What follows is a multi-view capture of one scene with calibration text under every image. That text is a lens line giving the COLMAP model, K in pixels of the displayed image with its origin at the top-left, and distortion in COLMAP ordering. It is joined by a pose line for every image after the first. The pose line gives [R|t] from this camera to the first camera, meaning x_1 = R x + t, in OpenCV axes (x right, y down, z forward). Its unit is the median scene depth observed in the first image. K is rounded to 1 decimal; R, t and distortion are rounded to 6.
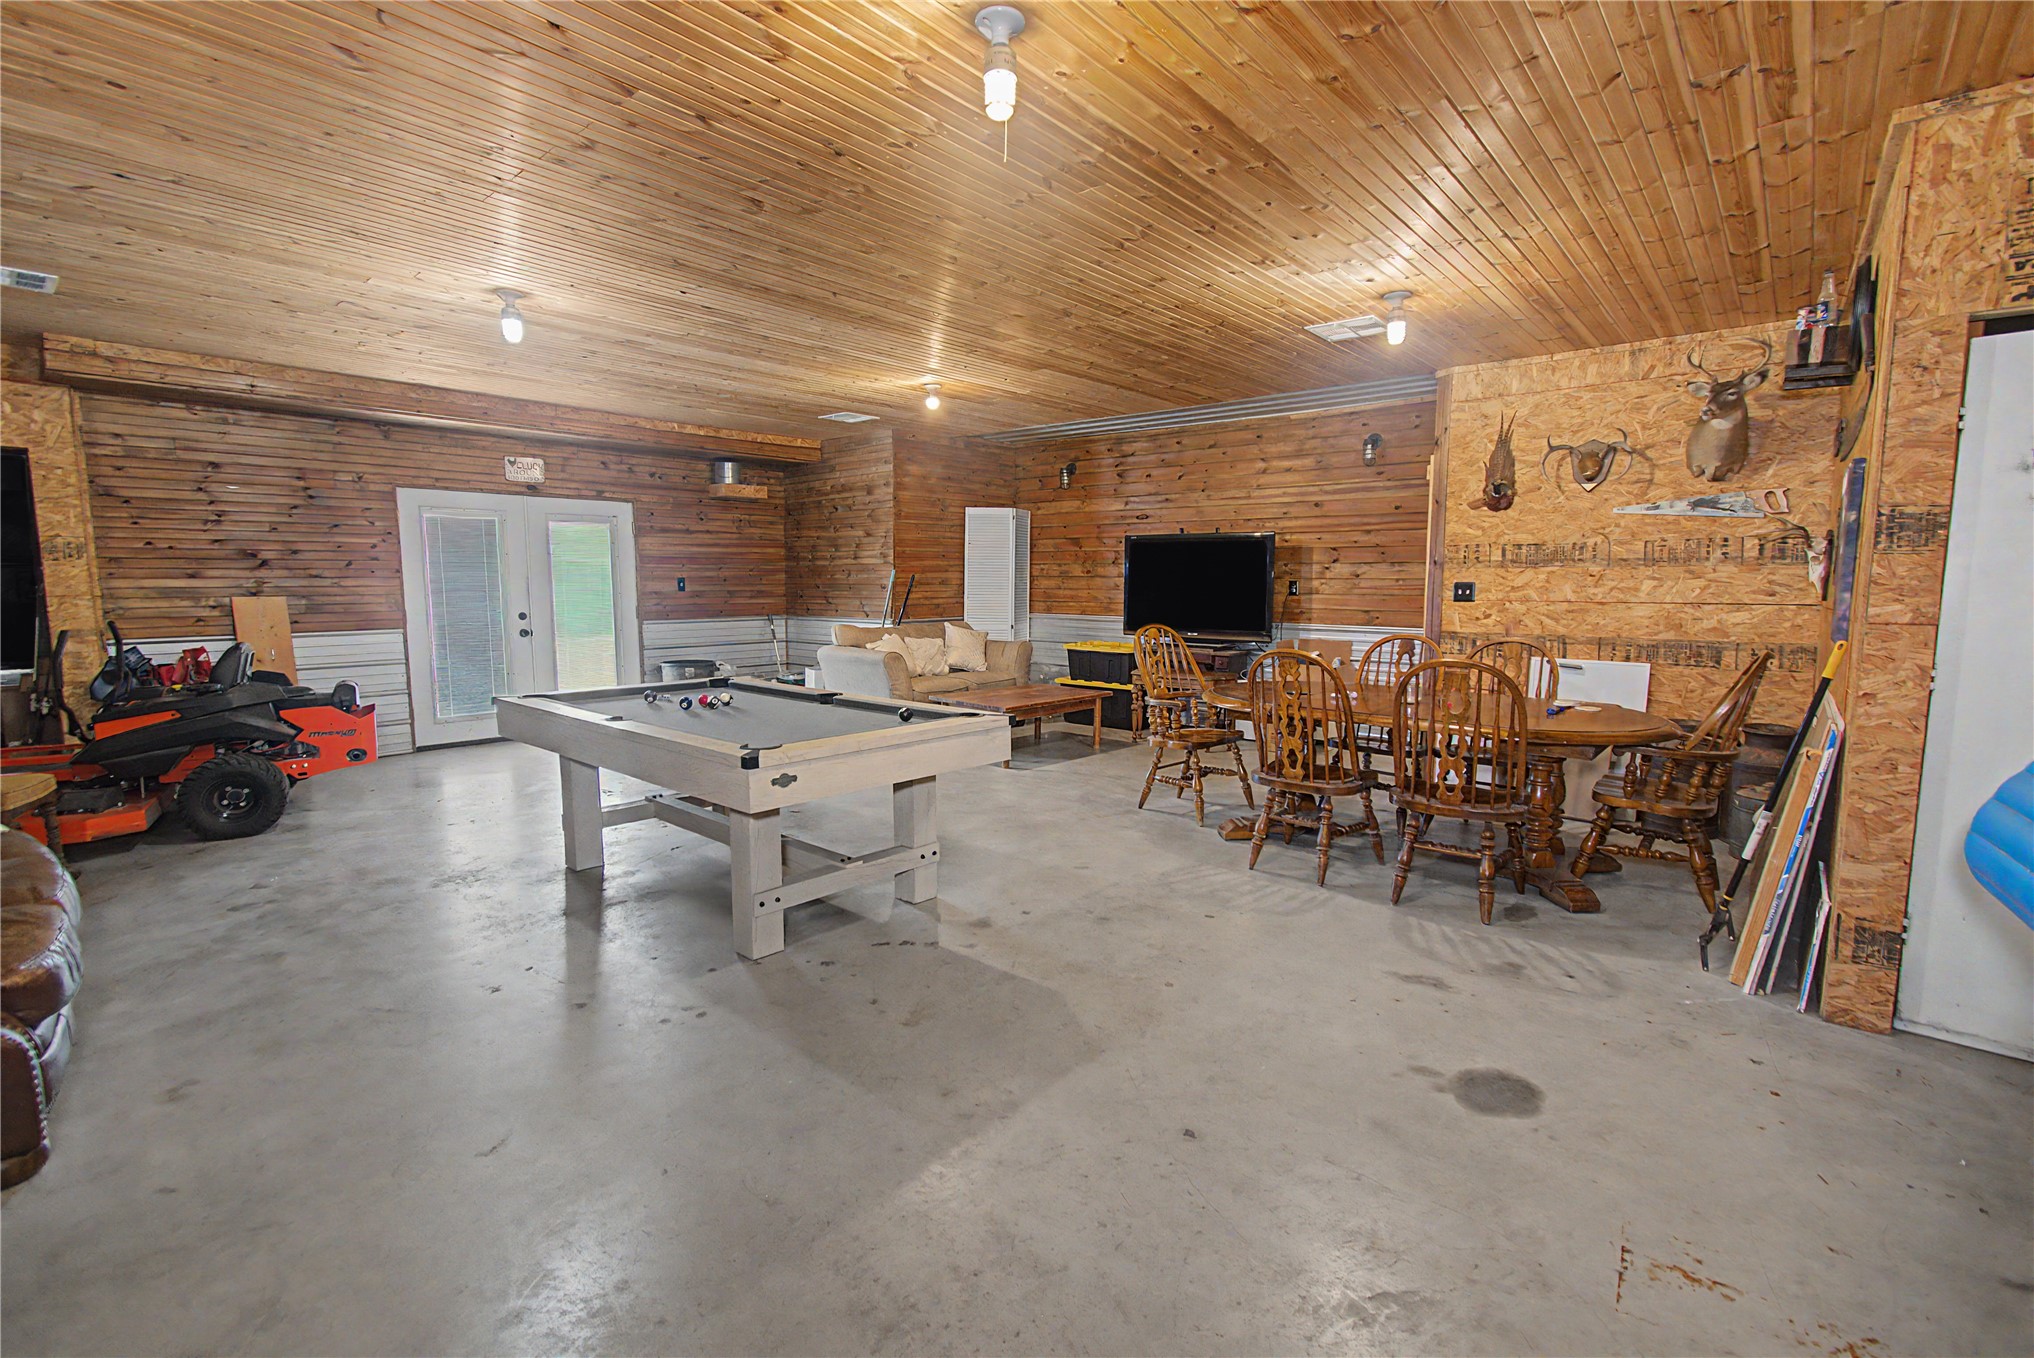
lens RADIAL K [[911.6, 0, 1016.0], [0, 911.6, 676.7], [0, 0, 1]] dist [0.002418, 0.002282]
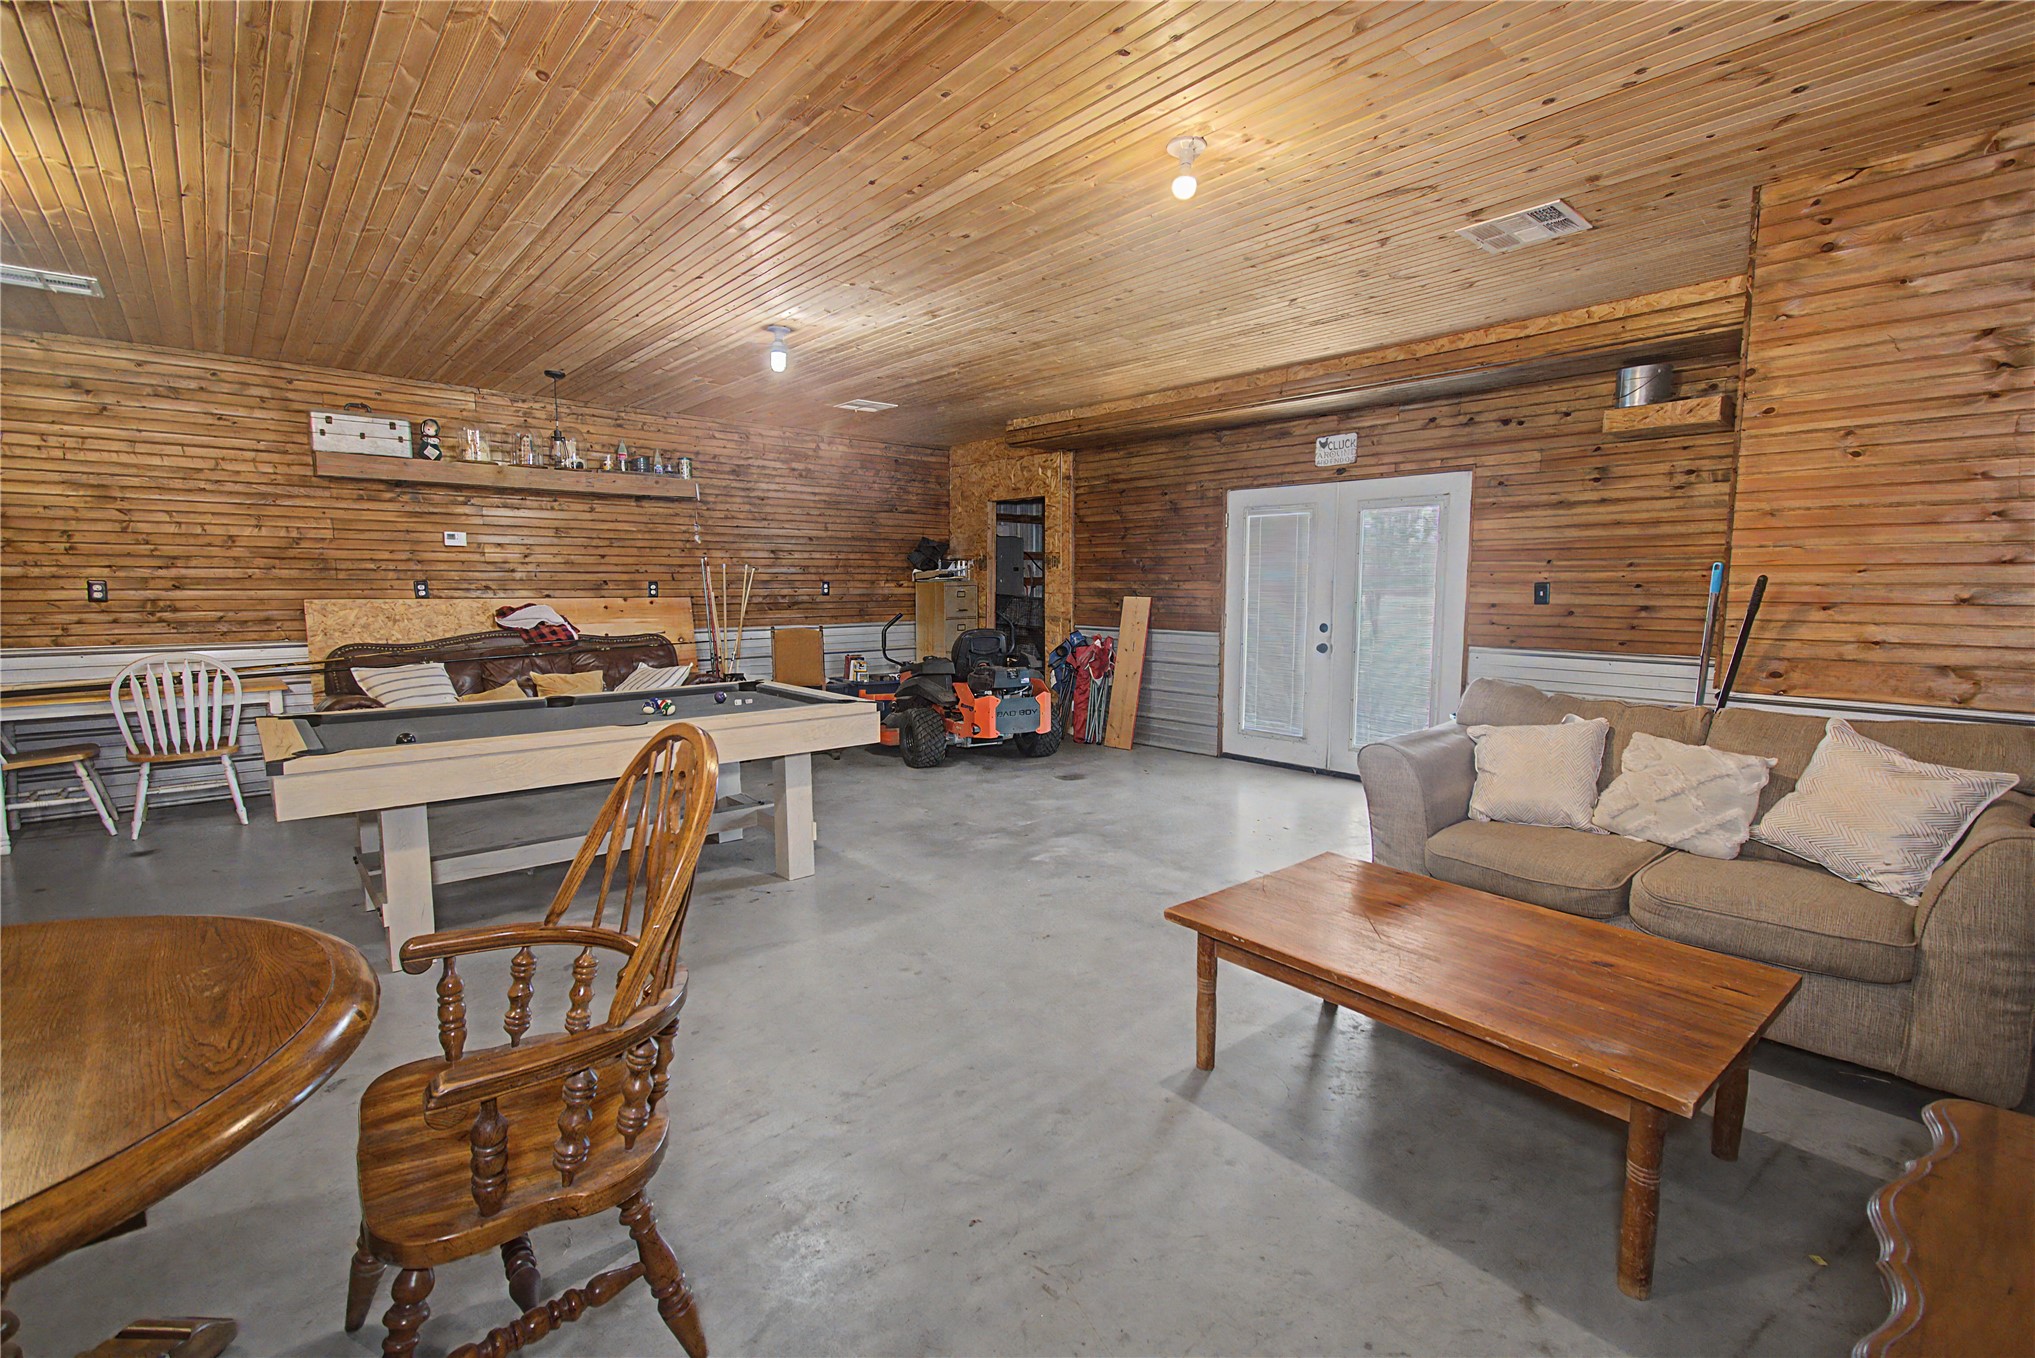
lens RADIAL K [[912.0, 0, 1026.0], [0, 912.0, 692.0], [0, 0, 1]] dist [0.002418, 0.002282]
pose [[-0.141944, 0.113708, -0.983322, 0.329863], [-0.113614, 0.984944, 0.130296, -0.087467], [0.983333, 0.130214, -0.126888, 0.855609]]
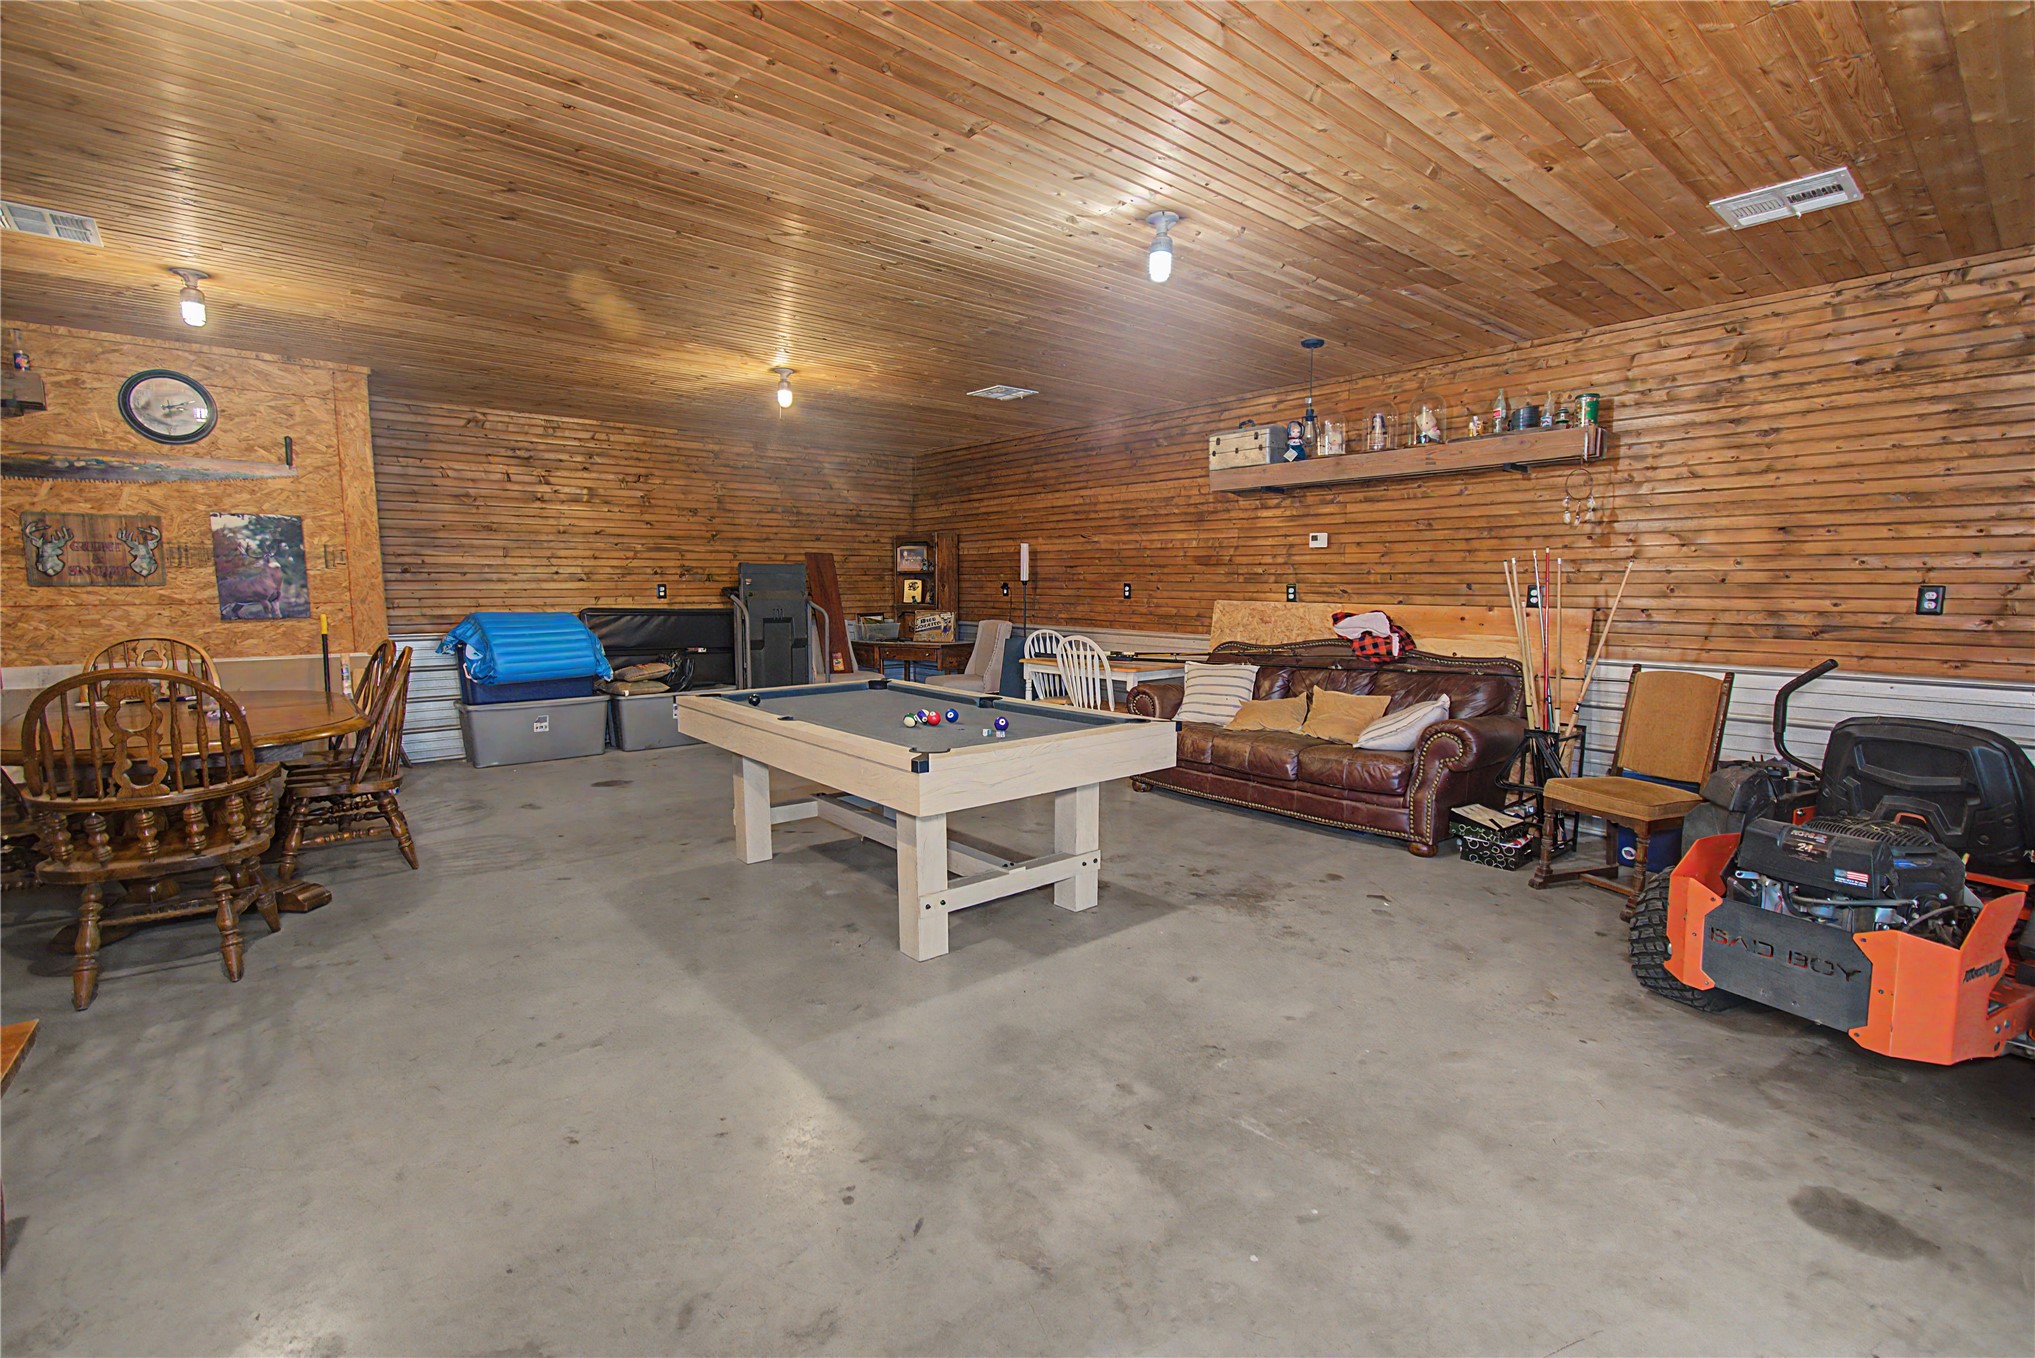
lens RADIAL K [[912.0, 0, 1018.6], [0, 912.0, 677.8], [0, 0, 1]] dist [0.002418, 0.002282]
pose [[-0.987005, -0.020197, 0.159417, -0.315245], [0.014524, 0.976796, 0.213679, -0.114492], [-0.160033, 0.213217, -0.963809, 1.059049]]
